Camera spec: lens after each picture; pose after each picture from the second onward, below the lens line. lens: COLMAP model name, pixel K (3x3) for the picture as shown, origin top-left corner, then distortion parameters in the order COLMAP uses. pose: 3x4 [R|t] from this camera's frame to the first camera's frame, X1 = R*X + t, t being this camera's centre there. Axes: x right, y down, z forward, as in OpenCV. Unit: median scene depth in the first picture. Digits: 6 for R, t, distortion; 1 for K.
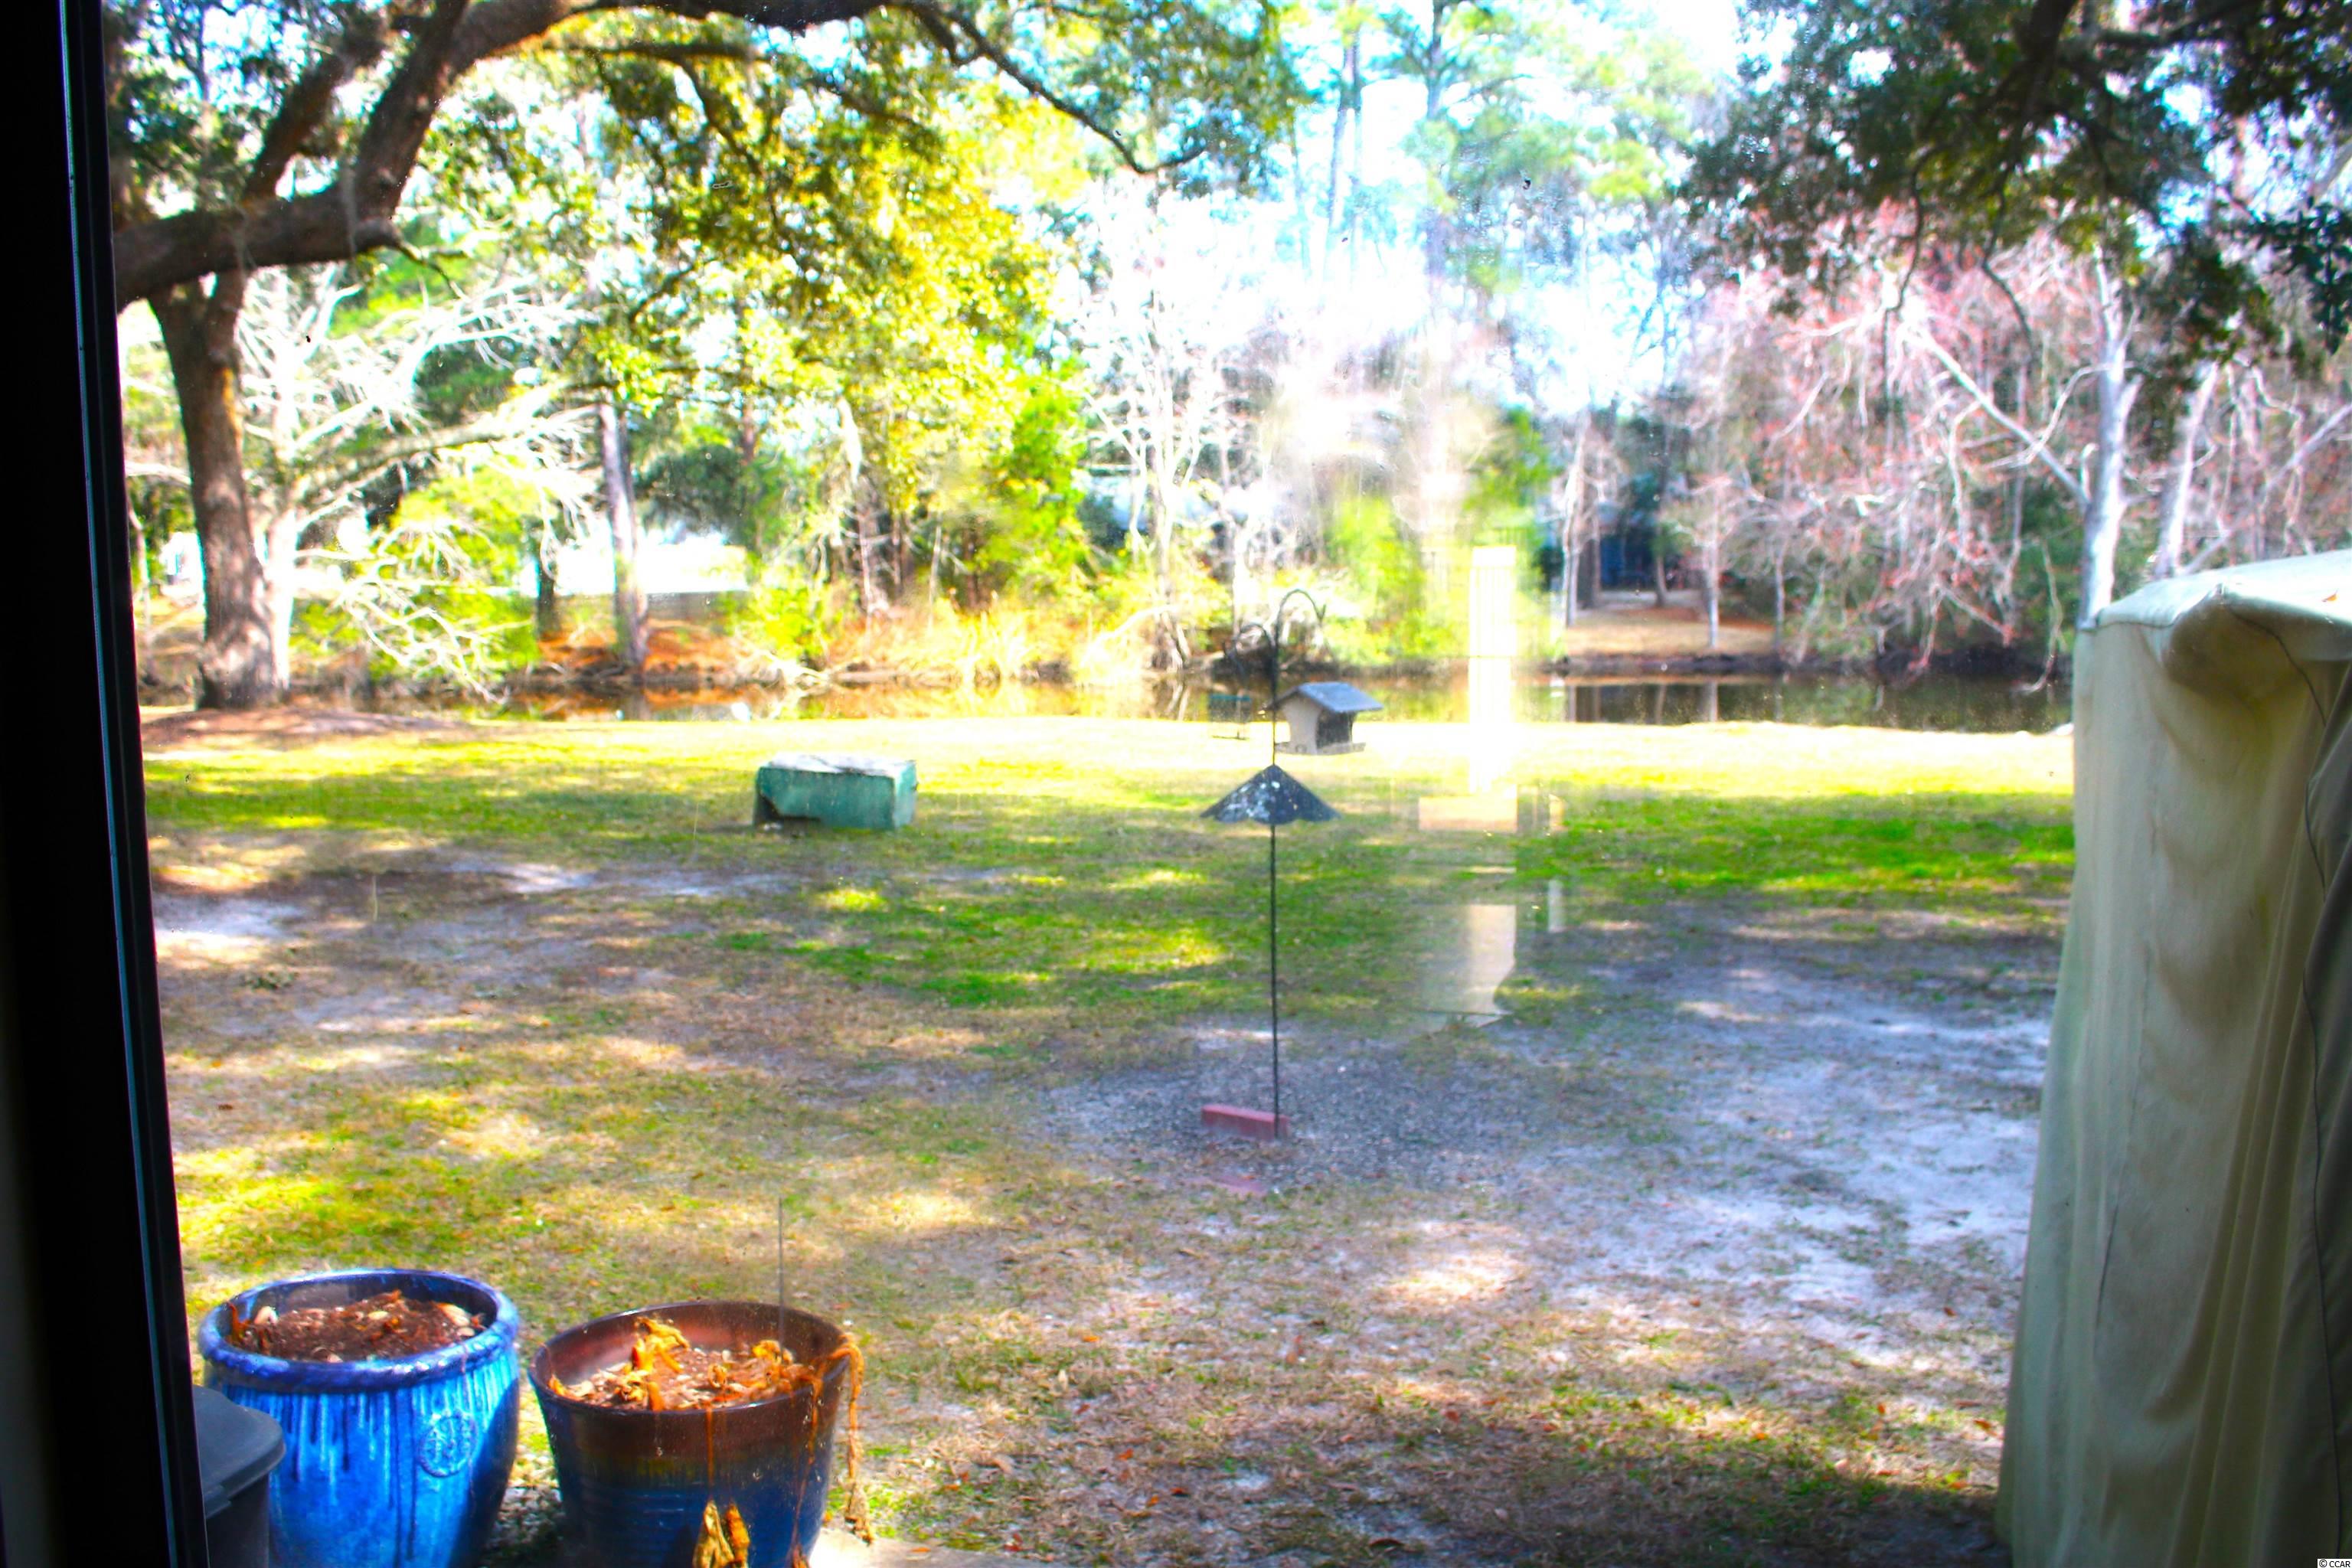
lens RADIAL K [[2177.3, 0, 1176.2], [0, 2177.3, 783.6], [0, 0, 1]] dist [-0.162105, 0.208483]
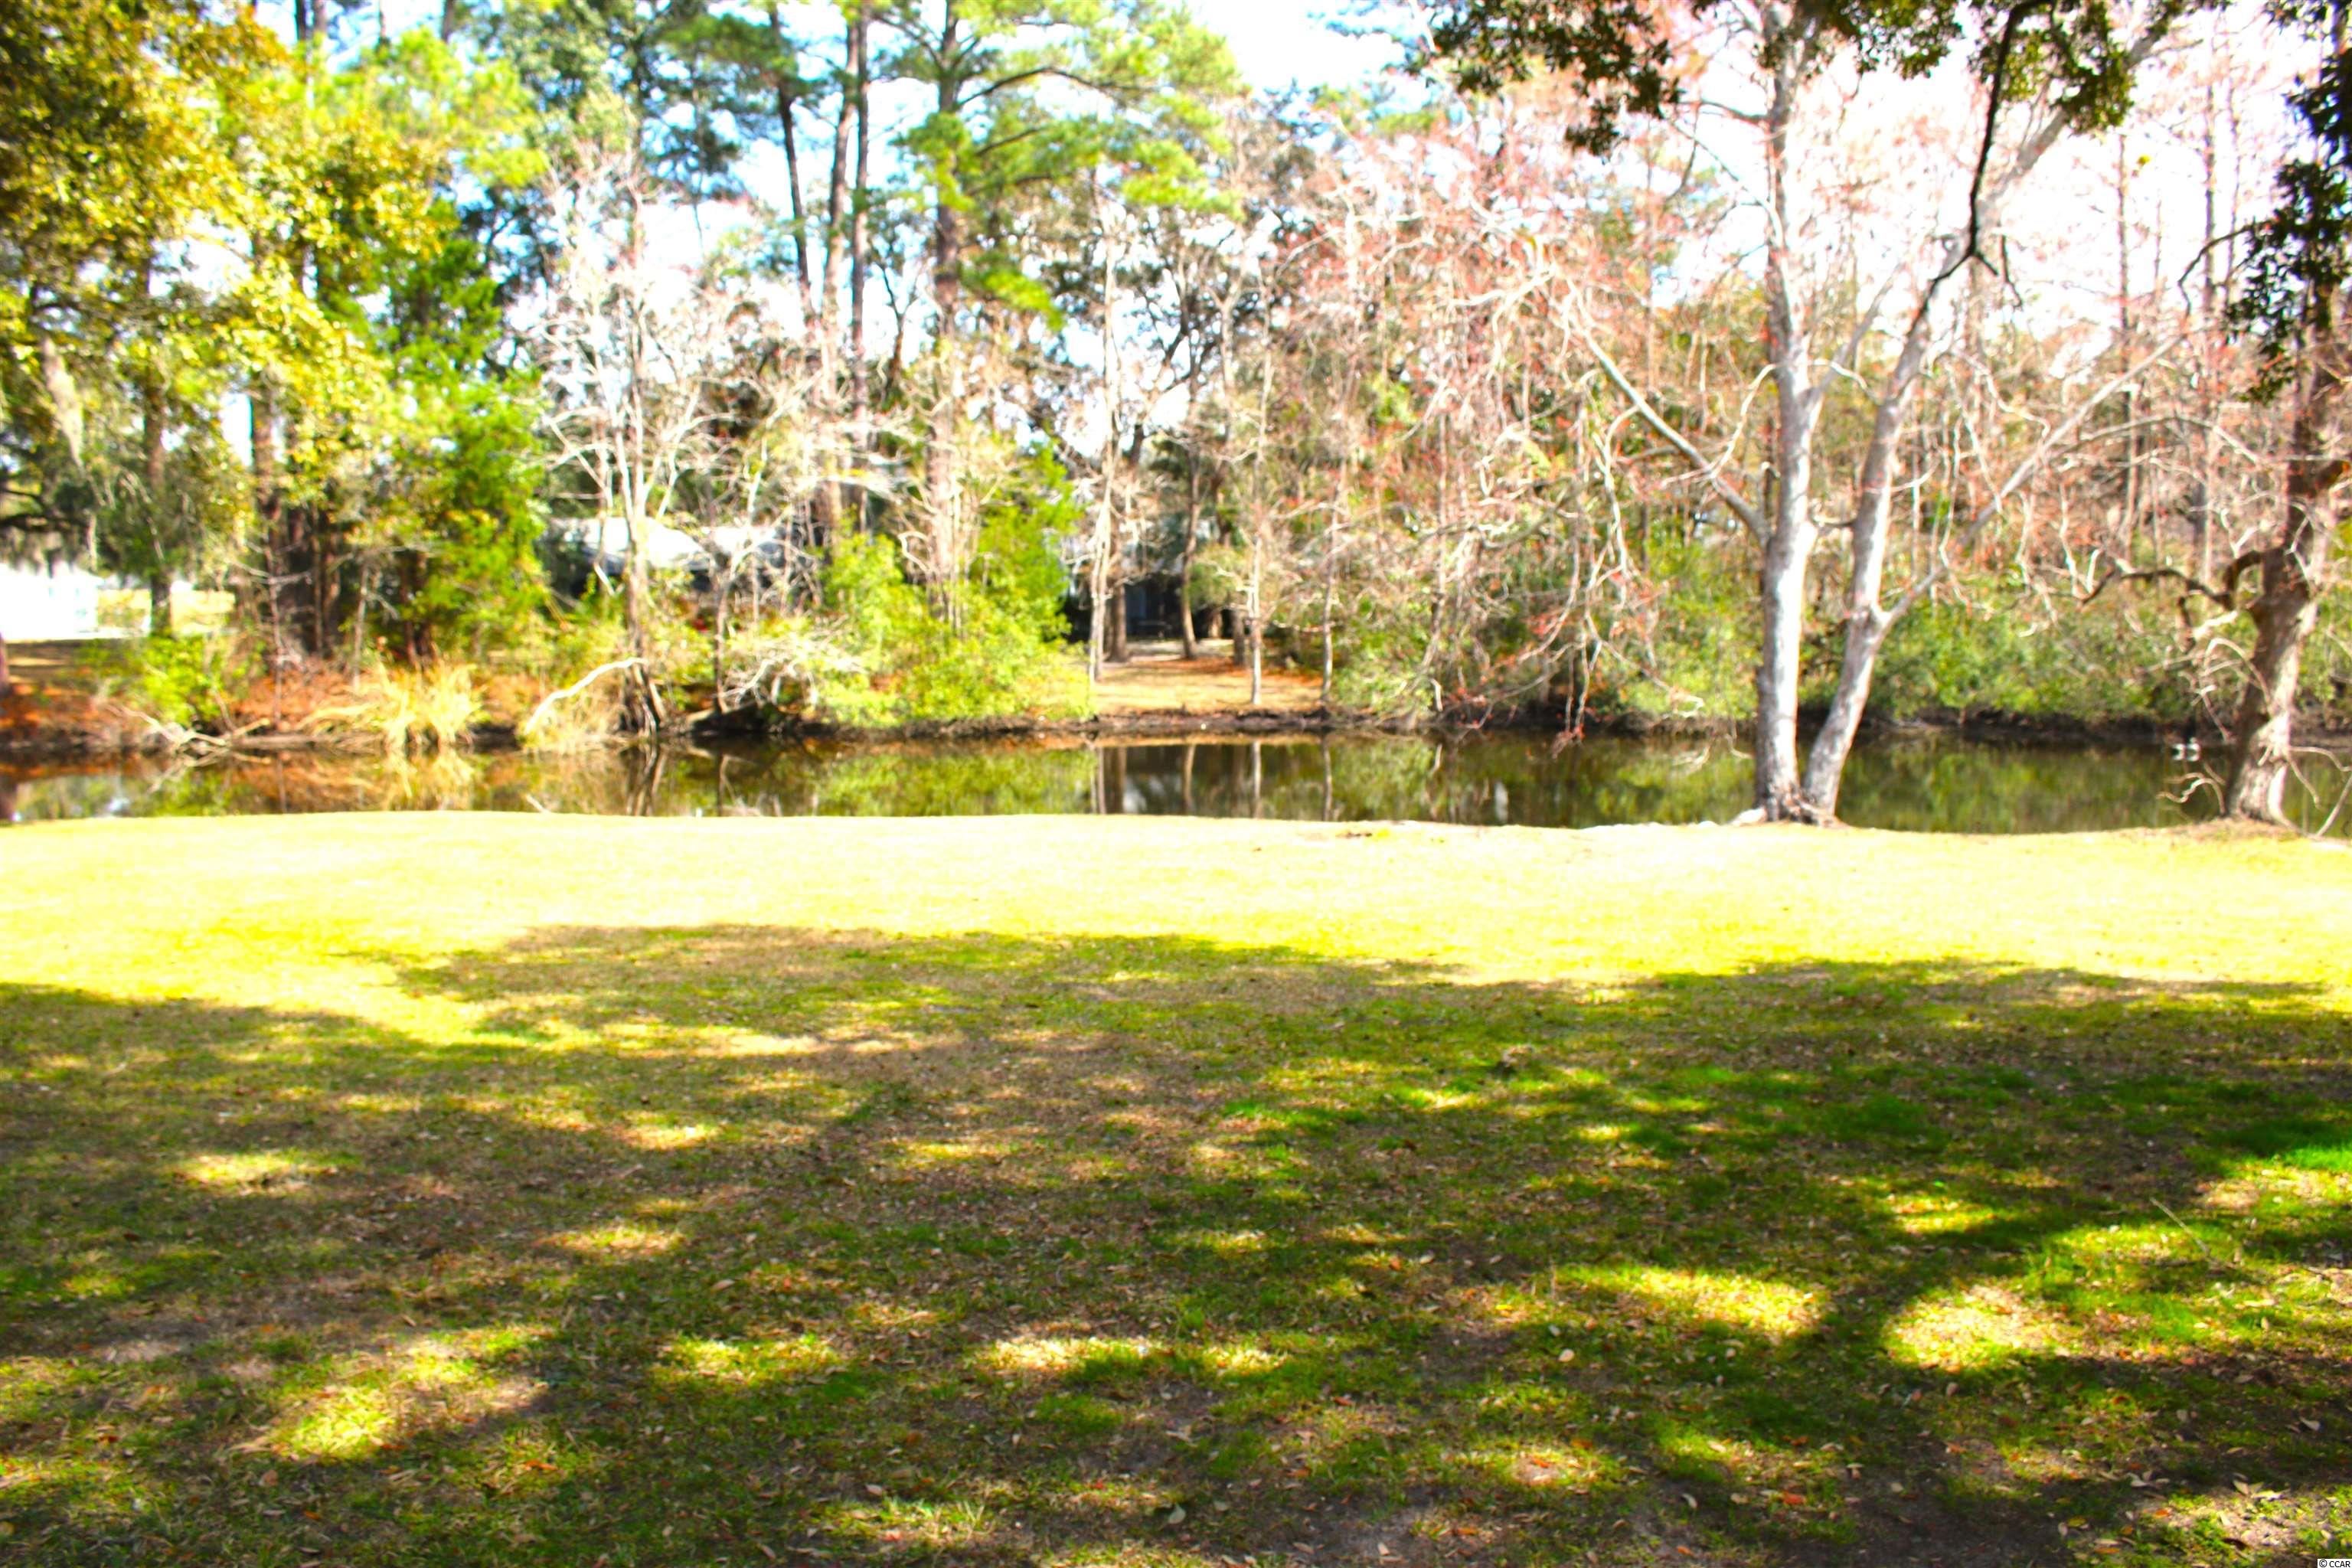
lens RADIAL K [[2177.3, 0, 1176.2], [0, 2177.3, 783.6], [0, 0, 1]] dist [-0.162105, 0.208483]
pose [[0.974885, -0.008757, 0.222537, 0.012835], [0.013985, 0.999662, -0.021925, -0.010388], [-0.222269, 0.024487, 0.974678, 0.121272]]
